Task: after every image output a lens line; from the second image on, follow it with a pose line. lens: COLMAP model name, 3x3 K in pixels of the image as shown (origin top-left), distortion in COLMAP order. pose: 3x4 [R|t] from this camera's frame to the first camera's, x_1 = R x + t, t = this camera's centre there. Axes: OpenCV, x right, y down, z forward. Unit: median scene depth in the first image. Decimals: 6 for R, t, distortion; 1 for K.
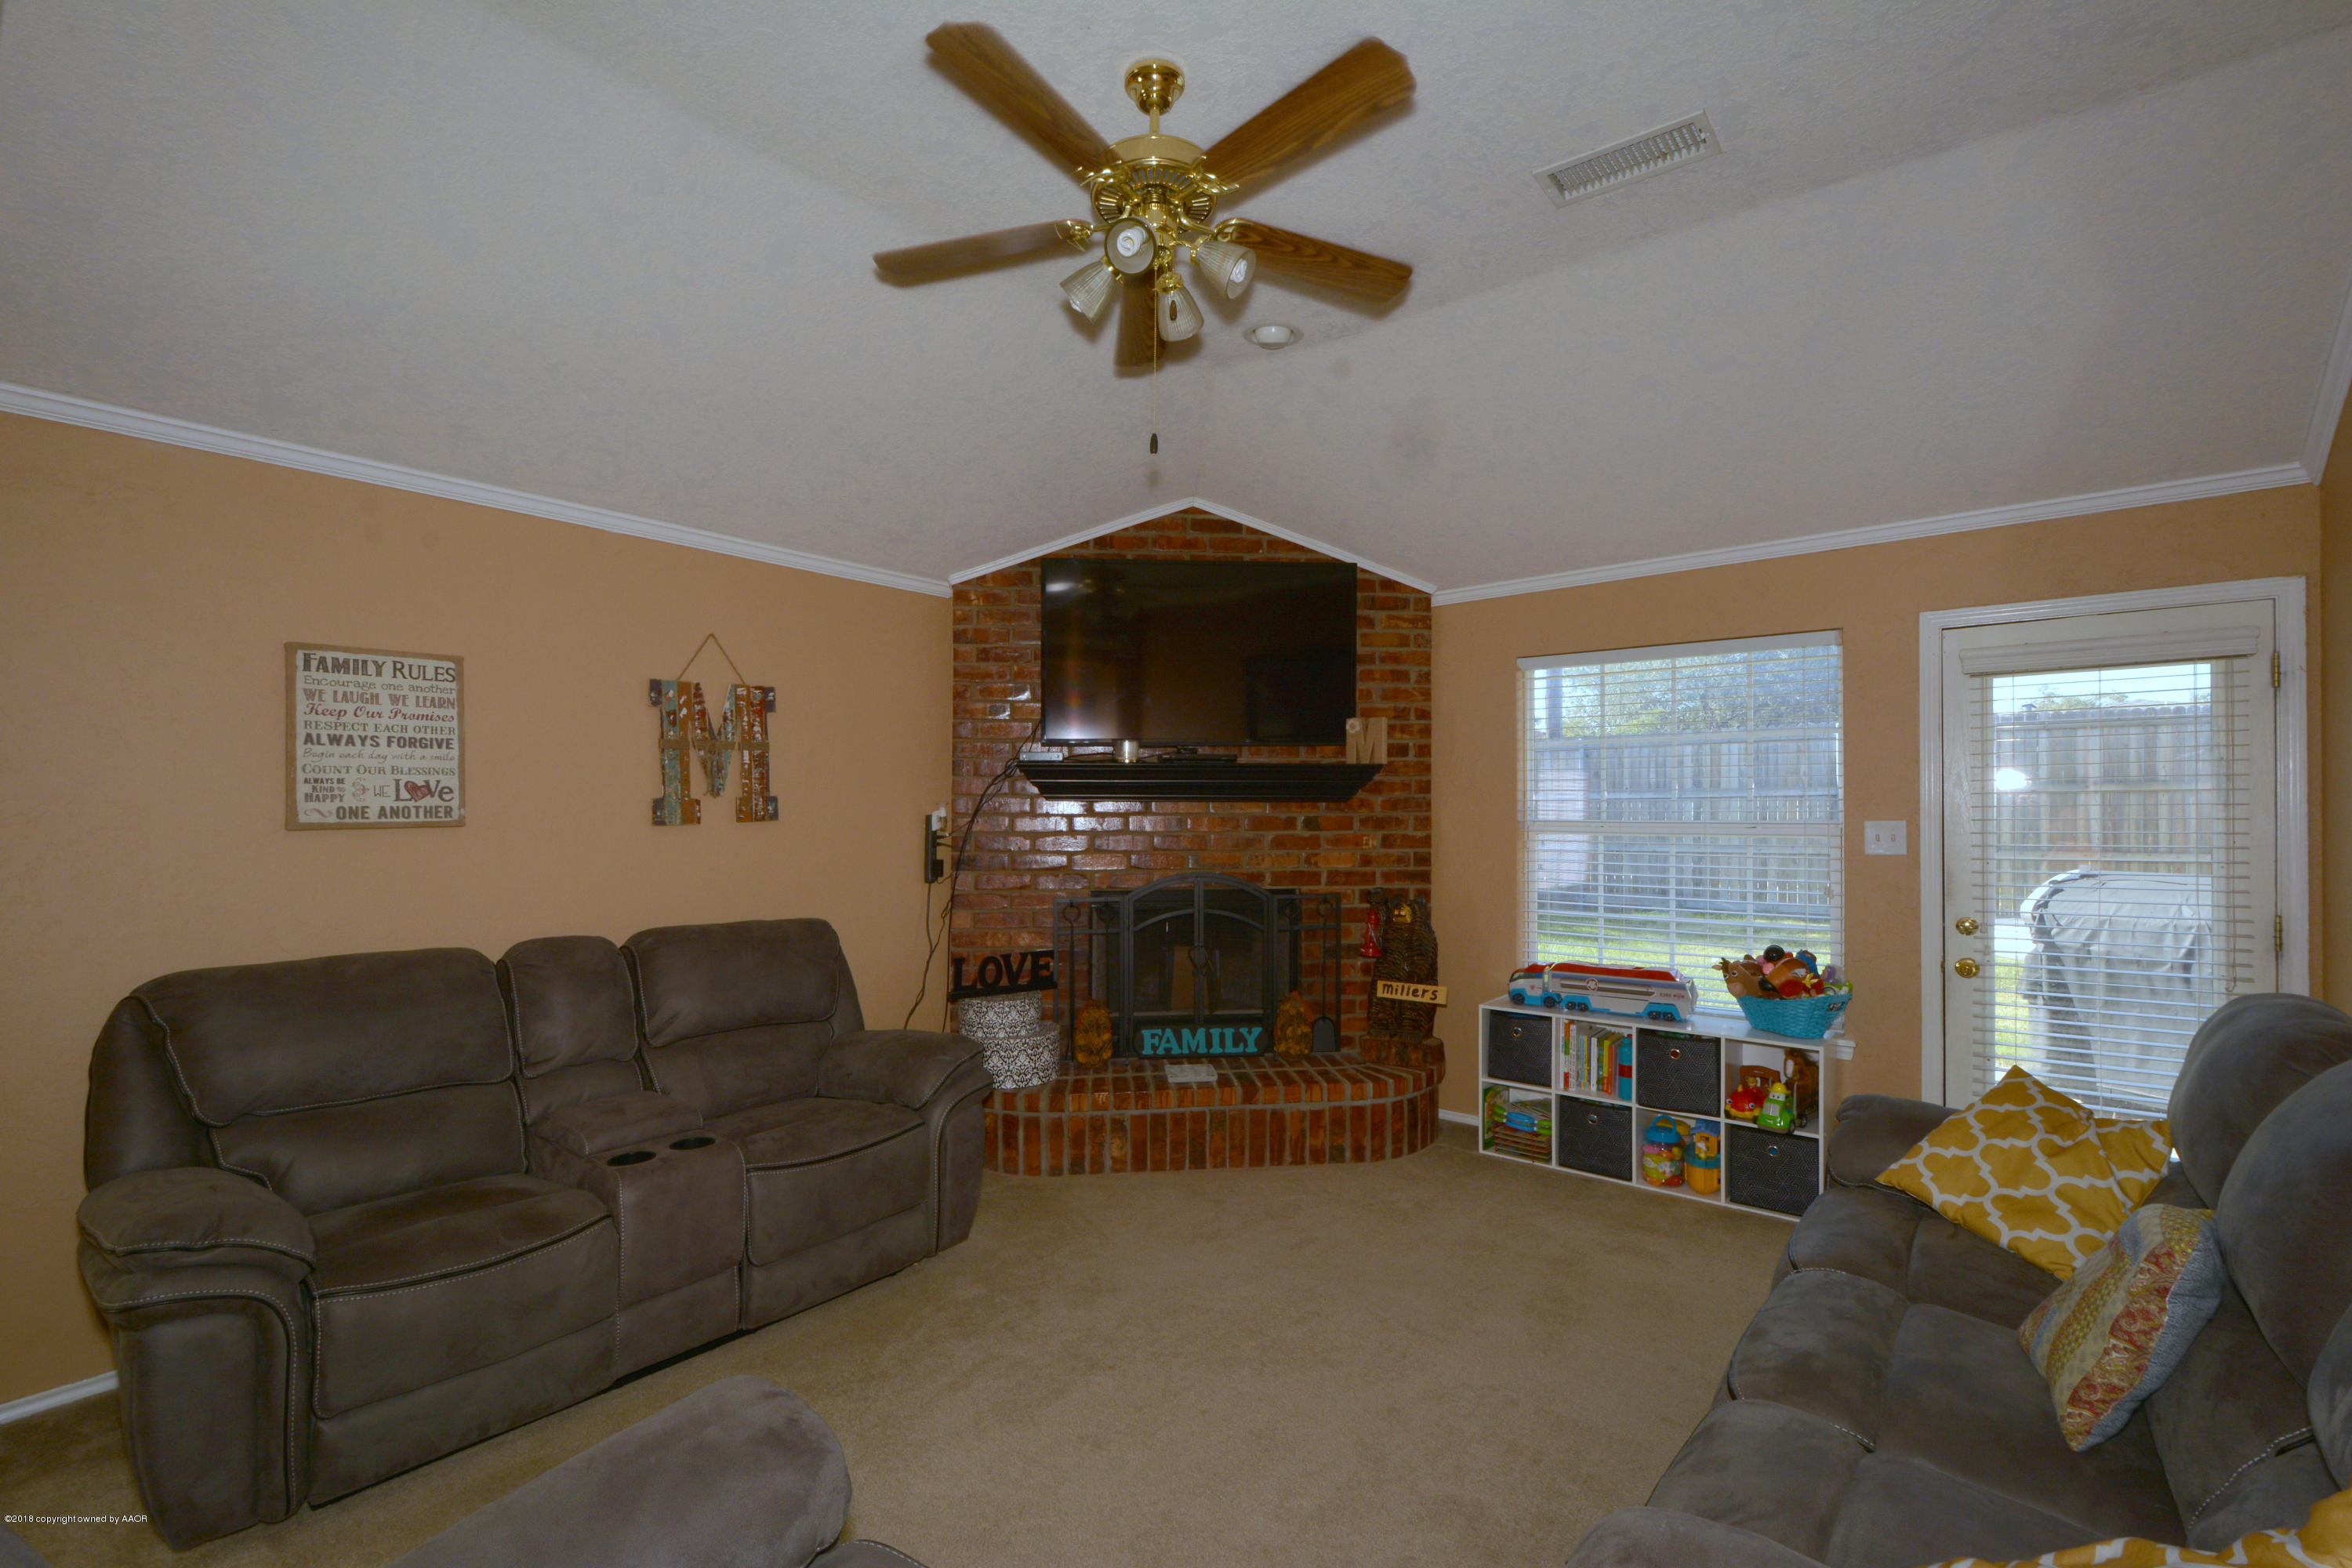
lens RADIAL K [[1050.6, 0, 1176.0], [0, 1050.6, 784.0], [0, 0, 1]] dist [-0.001627, 0.000532]
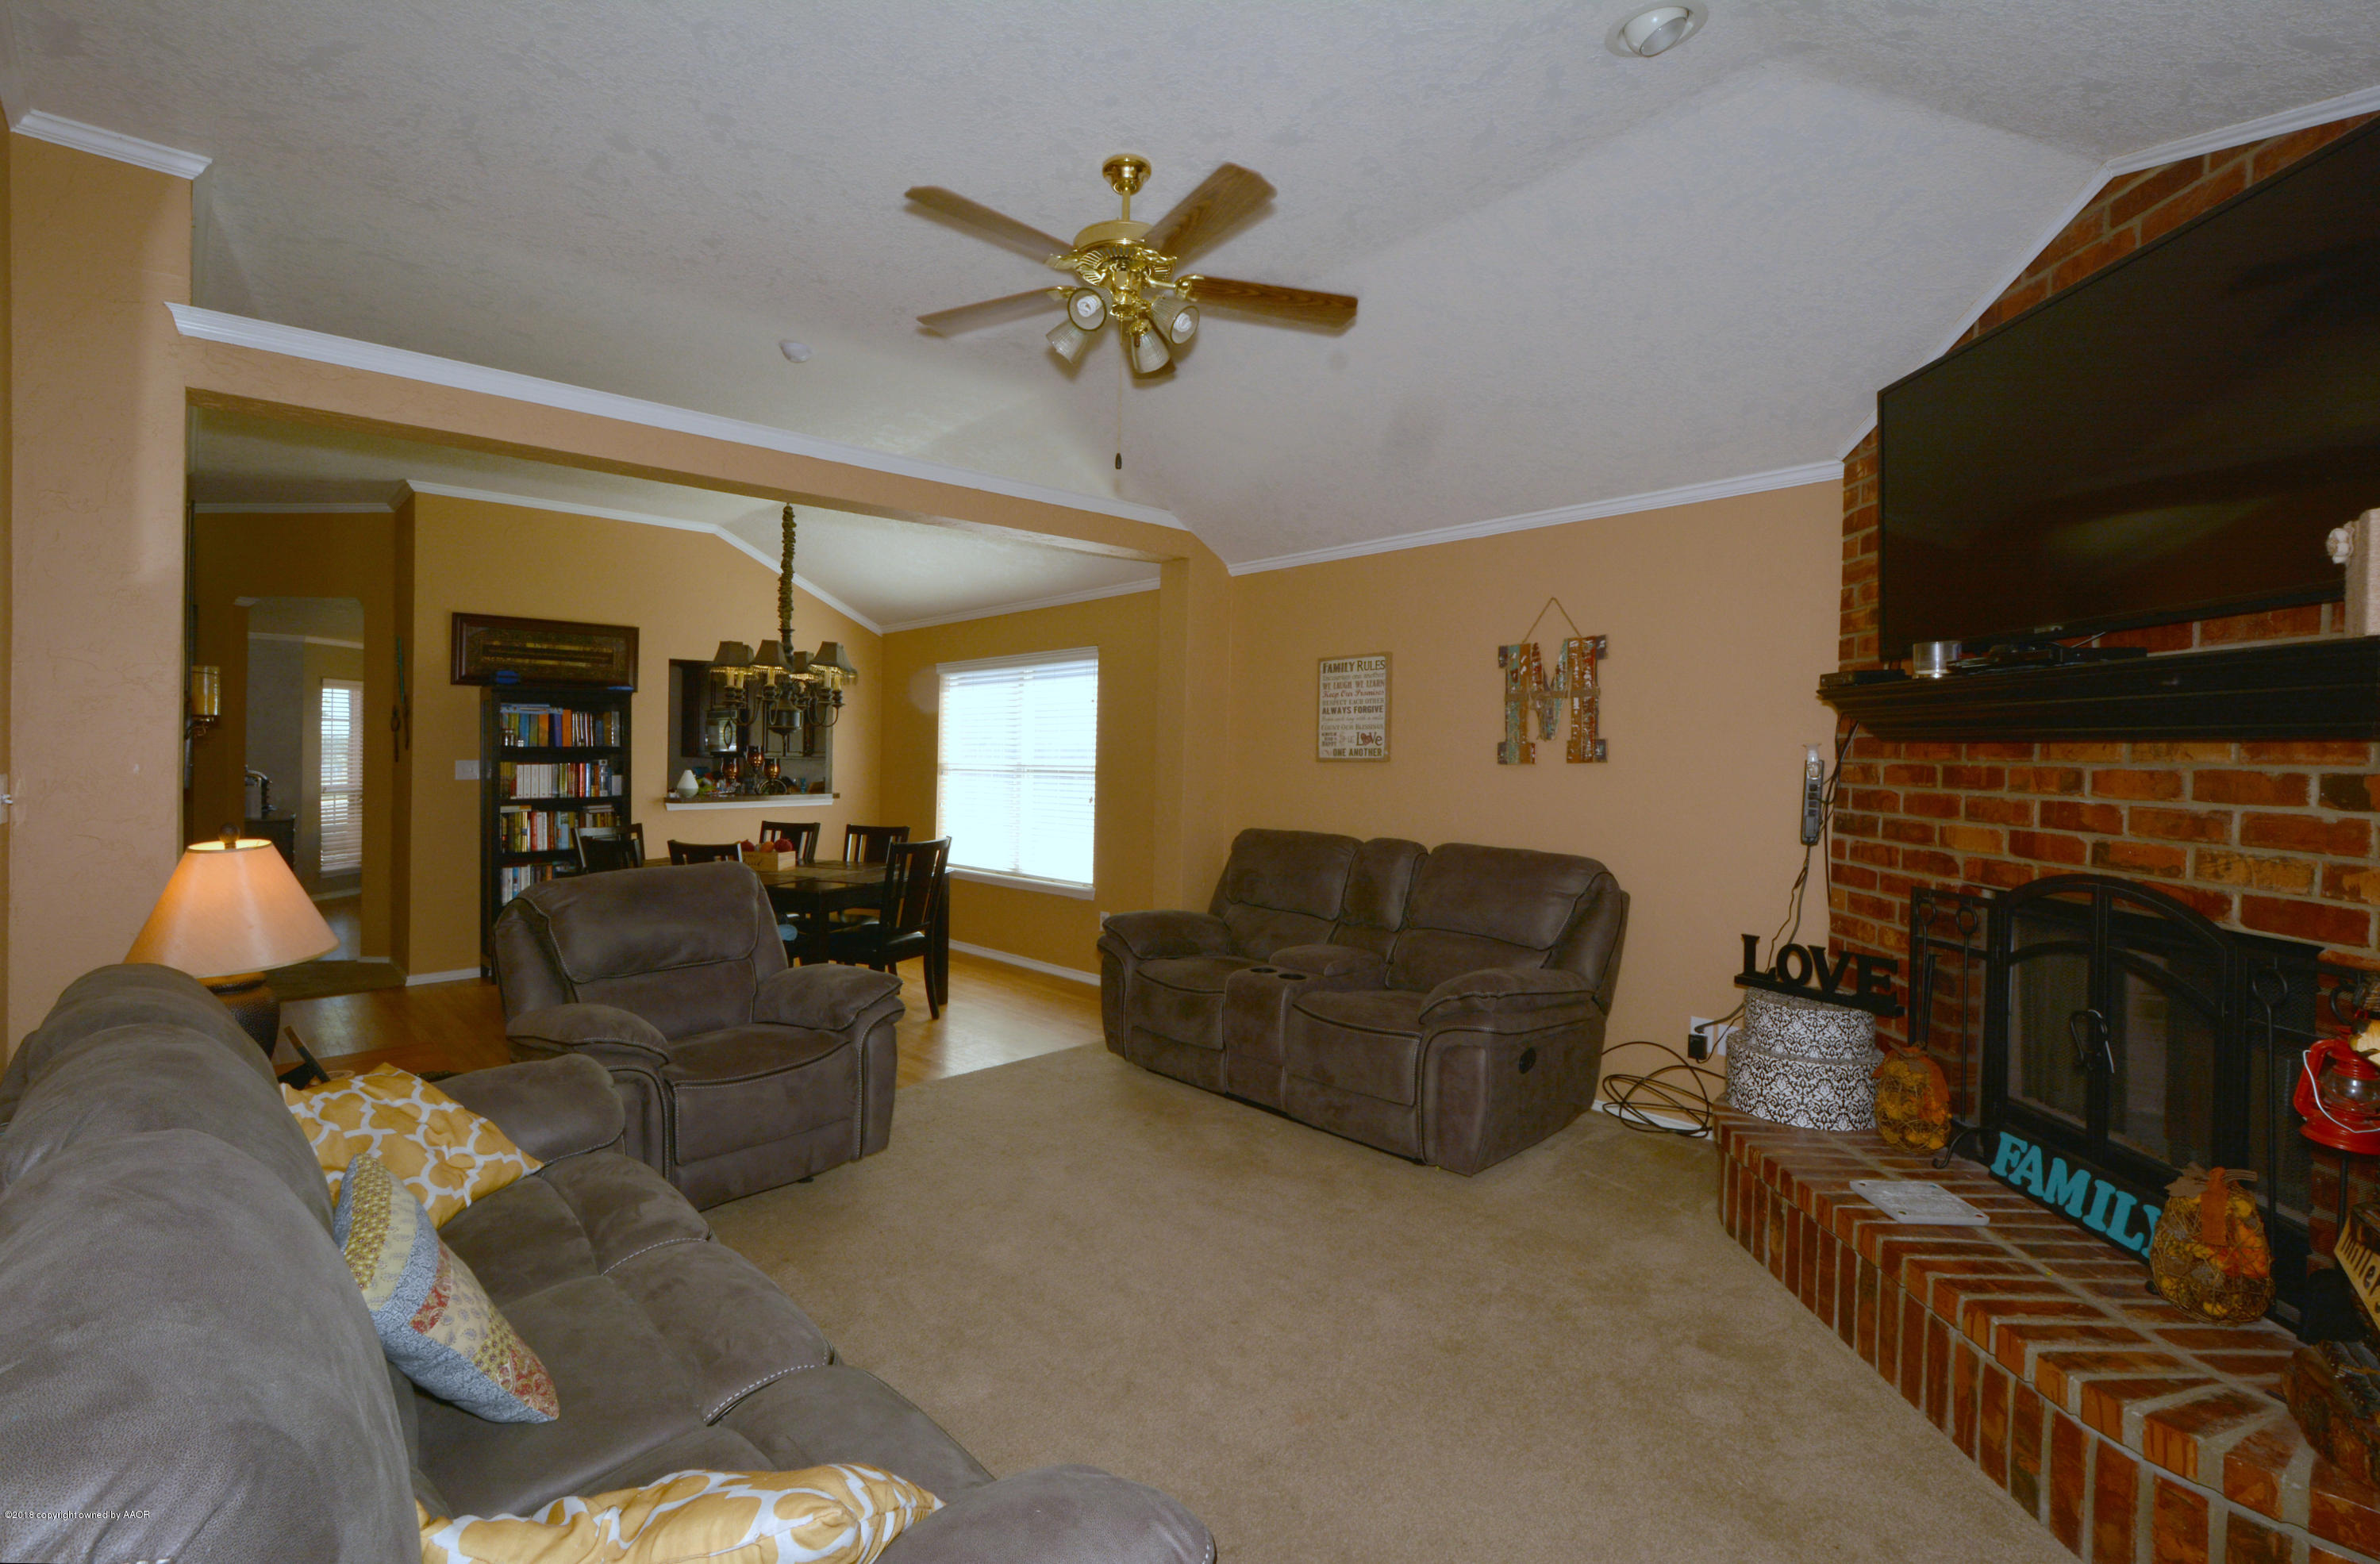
lens RADIAL K [[1034.2, 0, 1191.2], [0, 1034.2, 744.0], [0, 0, 1]] dist [0.000034, 0.000028]
pose [[-0.133710, -0.005644, -0.991004, 0.661586], [0.018089, 0.999803, -0.008135, 0.016490], [0.990855, -0.019014, -0.133582, 0.696432]]
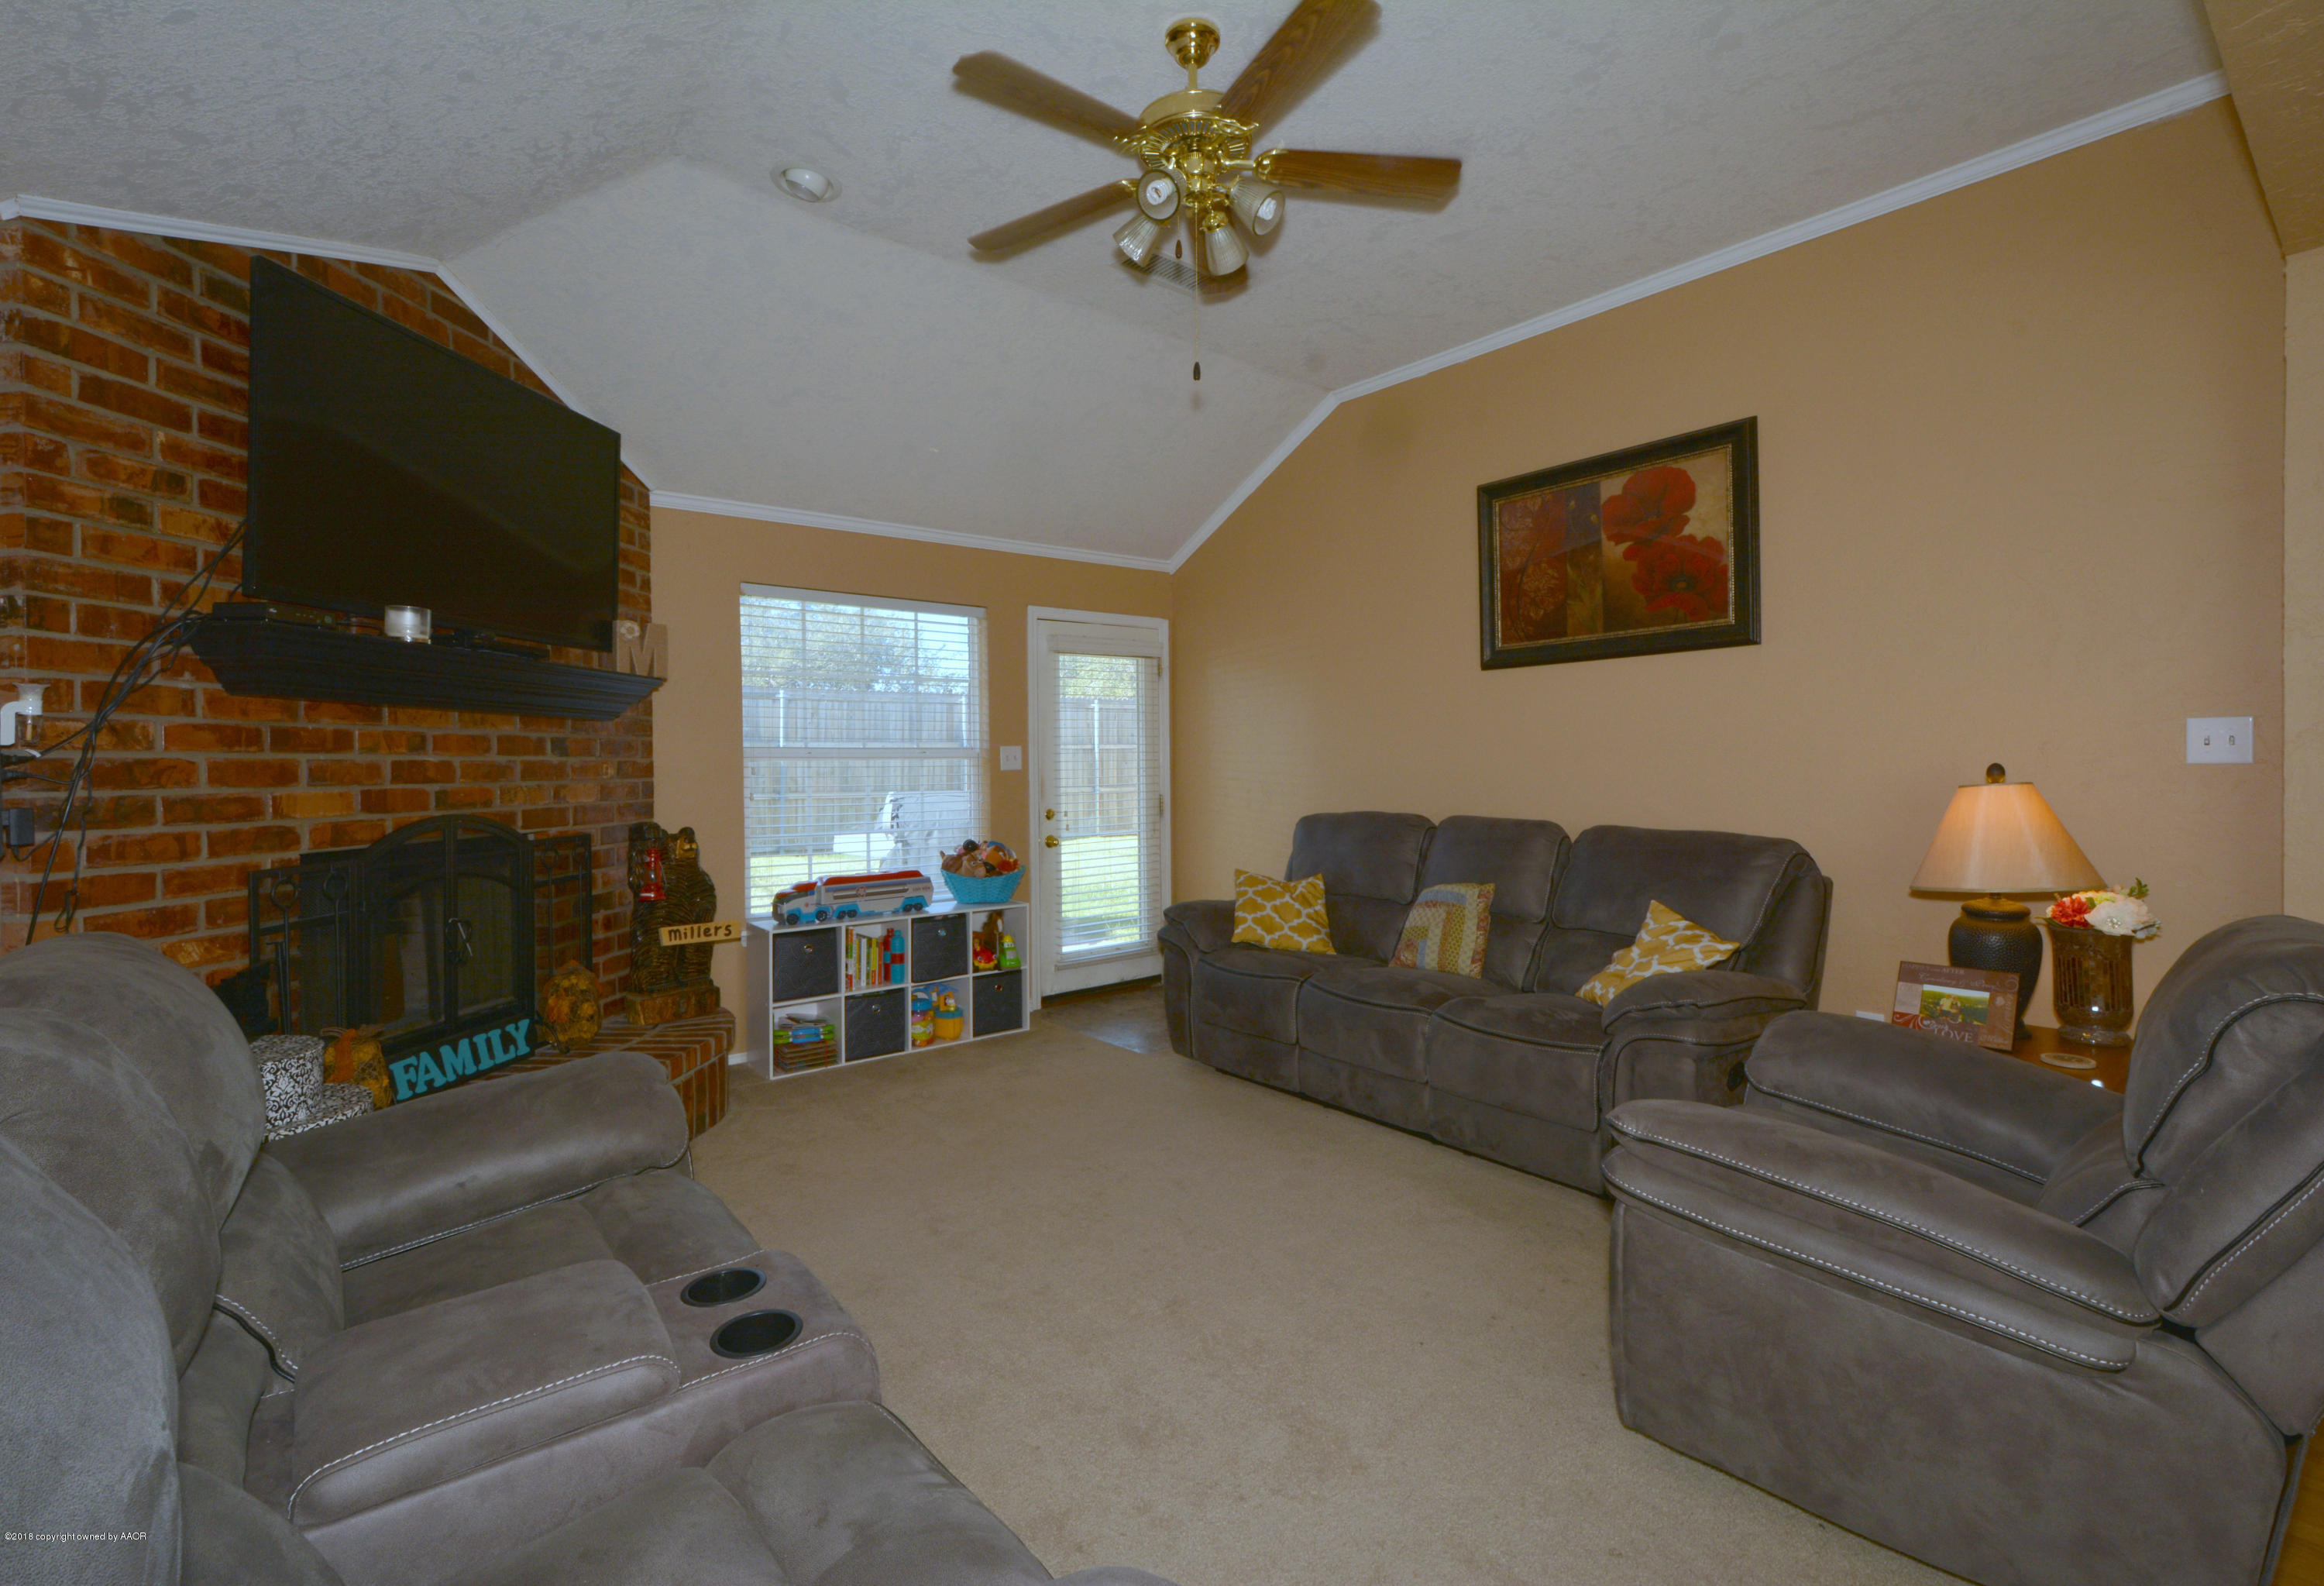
lens RADIAL K [[1051.3, 0, 1163.0], [0, 1051.3, 755.0], [0, 0, 1]] dist [0.000964, -0.000270]
pose [[0.202145, 0.009613, 0.979308, -0.621505], [-0.011334, 0.999908, -0.007476, 0.050126], [-0.979290, -0.009588, 0.202235, 0.453952]]
